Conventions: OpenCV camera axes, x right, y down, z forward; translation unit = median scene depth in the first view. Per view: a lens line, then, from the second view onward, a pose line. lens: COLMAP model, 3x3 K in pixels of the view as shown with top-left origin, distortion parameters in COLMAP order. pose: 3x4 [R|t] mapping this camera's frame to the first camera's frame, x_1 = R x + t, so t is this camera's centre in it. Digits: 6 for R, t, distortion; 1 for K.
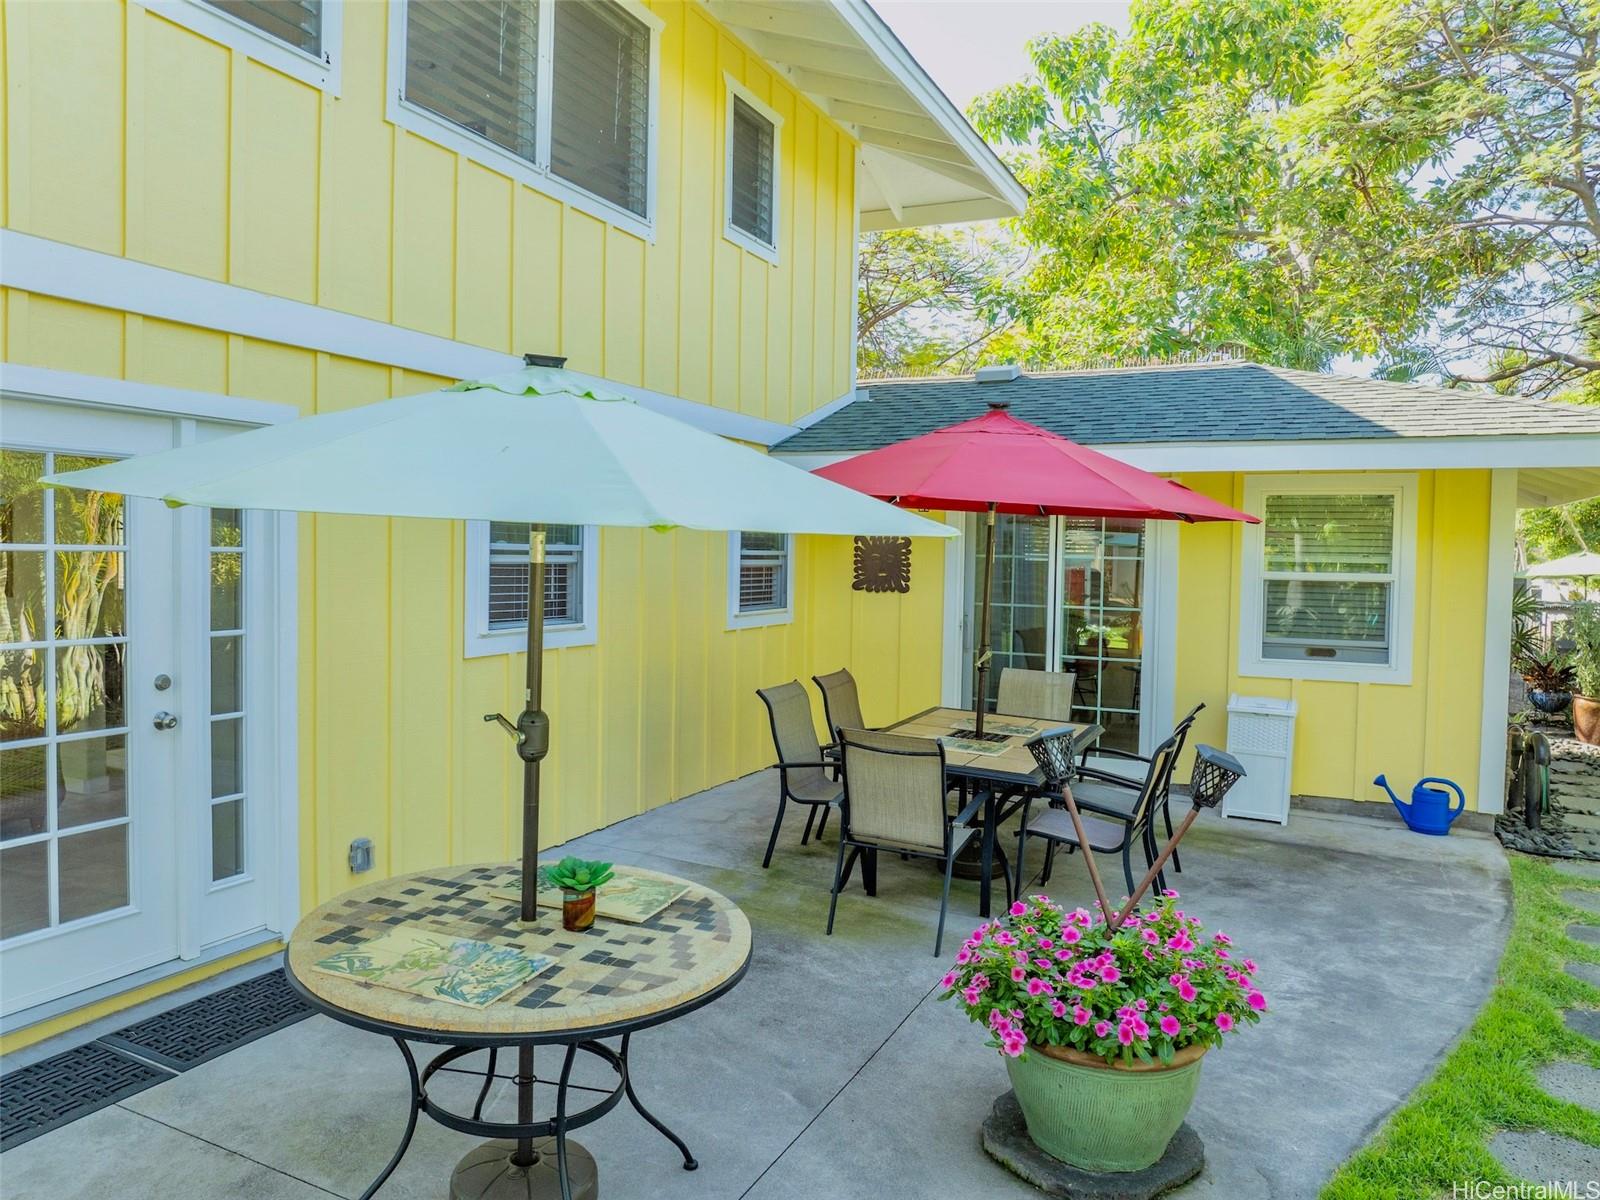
lens RADIAL K [[1151.1, 0, 800.0], [0, 1151.1, 600.0], [0, 0, 1]] dist [-0.049406, 0.003393]
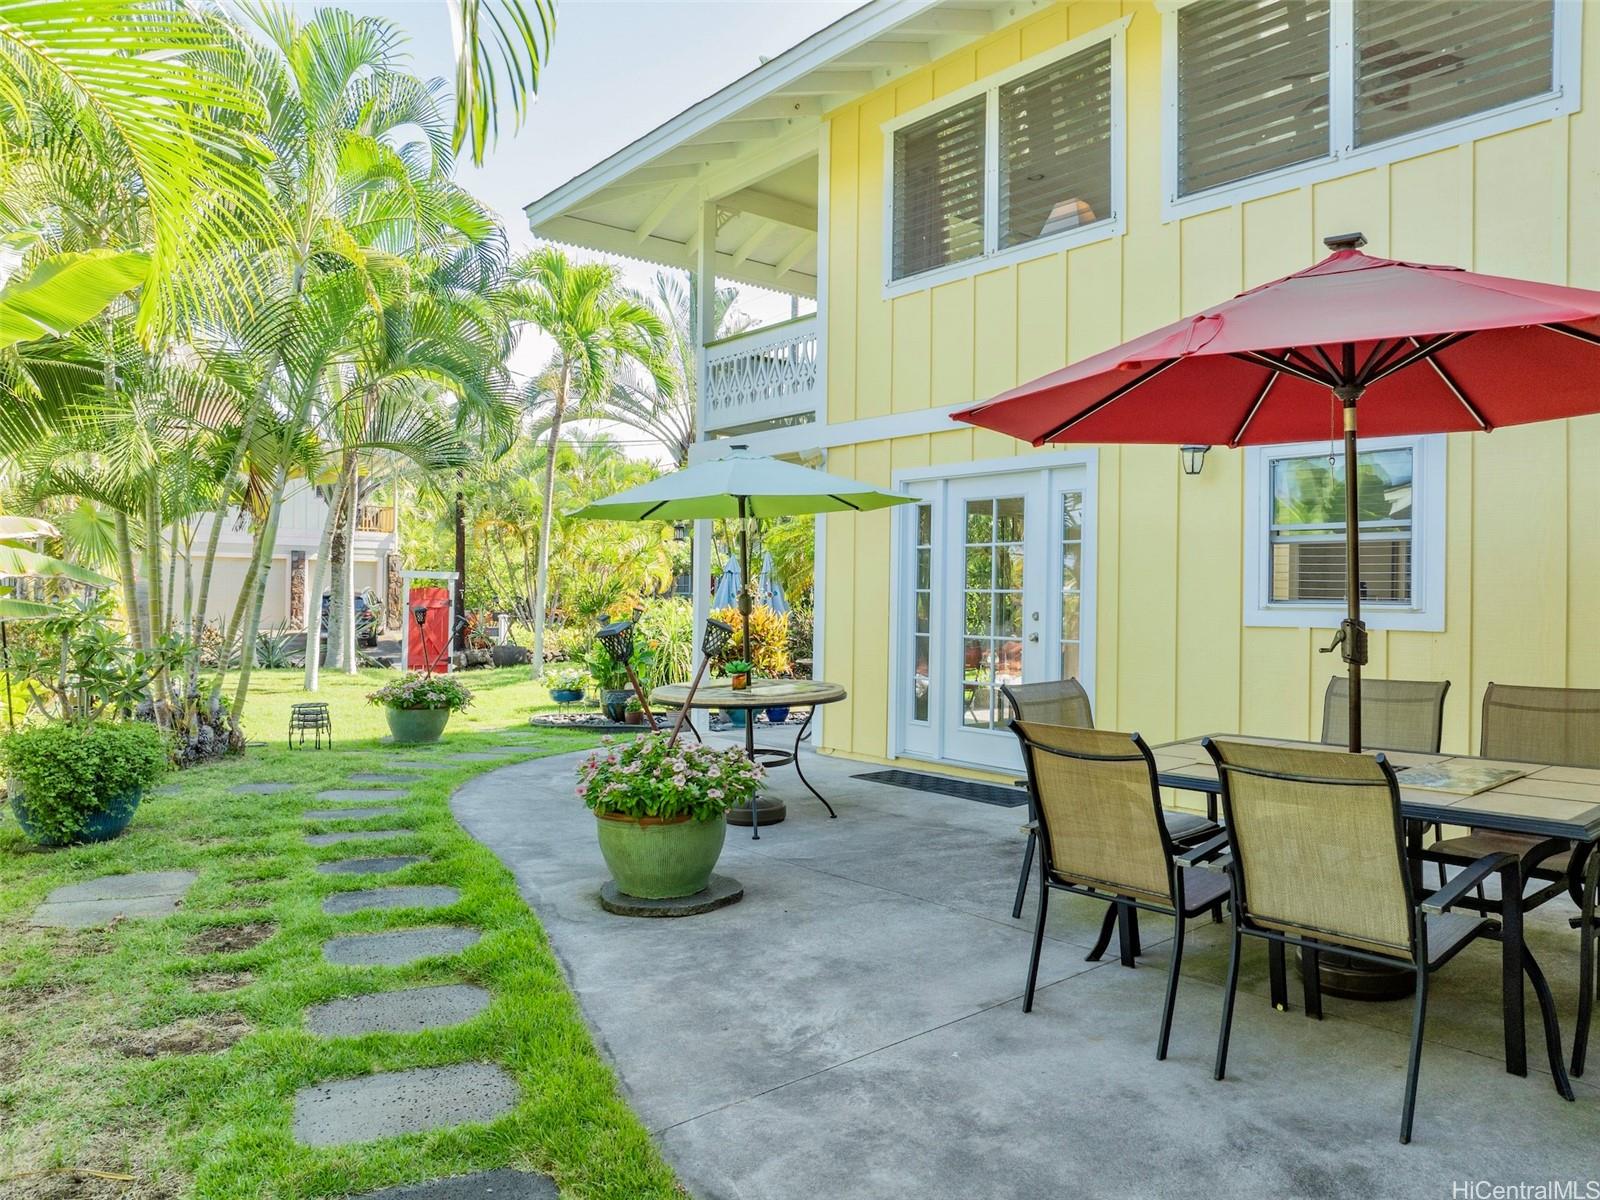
lens RADIAL K [[1151.1, 0, 800.0], [0, 1151.1, 600.0], [0, 0, 1]] dist [-0.049406, 0.003393]
pose [[-0.442339, -0.021158, -0.896599, 0.933474], [-0.056753, 0.998378, 0.004439, 0.044591], [0.895051, 0.052849, -0.442822, 1.091901]]
